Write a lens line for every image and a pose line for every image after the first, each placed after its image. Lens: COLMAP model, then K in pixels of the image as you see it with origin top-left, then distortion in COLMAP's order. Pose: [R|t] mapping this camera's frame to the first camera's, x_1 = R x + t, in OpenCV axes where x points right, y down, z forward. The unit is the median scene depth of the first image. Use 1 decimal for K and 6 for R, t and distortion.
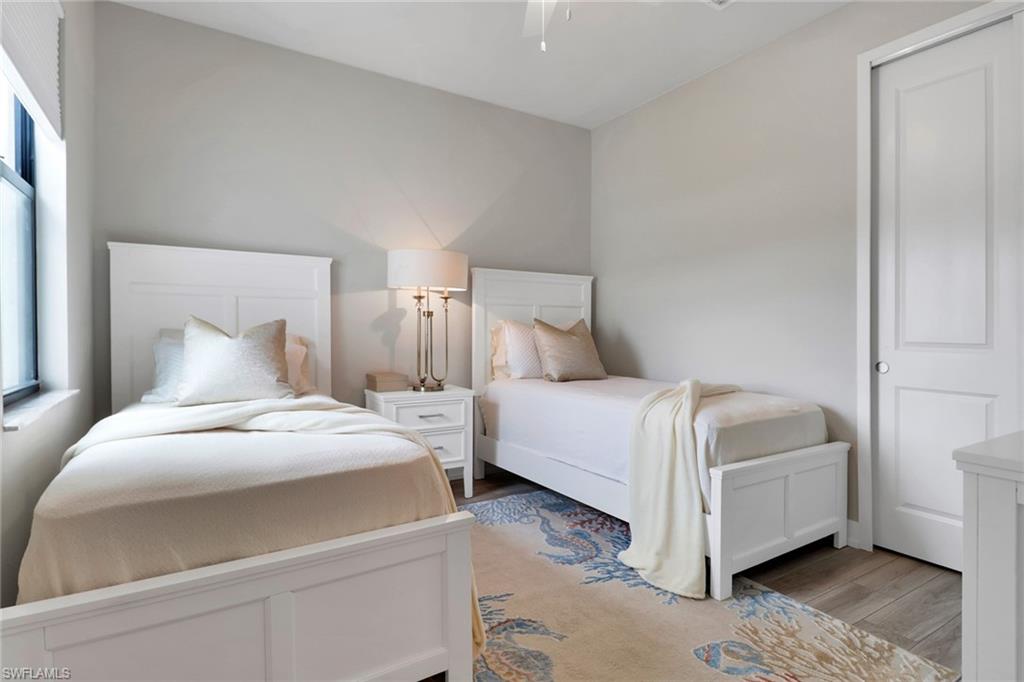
lens RADIAL K [[518.2, 0, 514.0], [0, 518.2, 333.3], [0, 0, 1]] dist [0.001948, -0.009167]
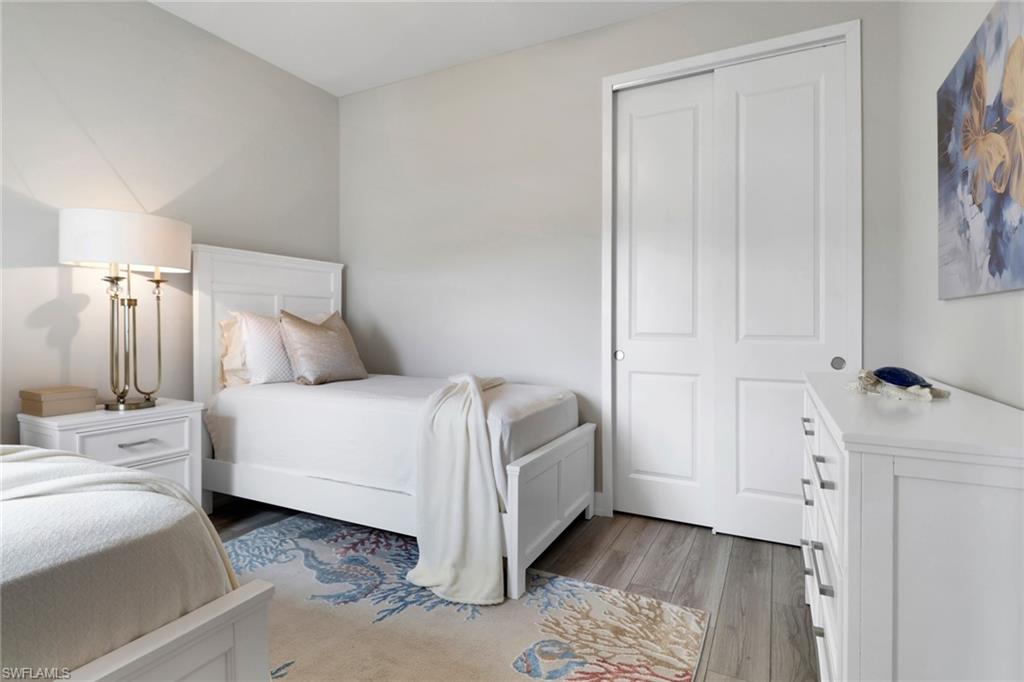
lens RADIAL K [[518.2, 0, 494.7], [0, 518.2, 327.8], [0, 0, 1]] dist [0.001948, -0.009167]
pose [[0.866895, -0.008280, 0.498423, -0.098843], [0.007968, 0.999964, 0.002754, -0.000034], [-0.498428, 0.001584, 0.866930, 0.138750]]
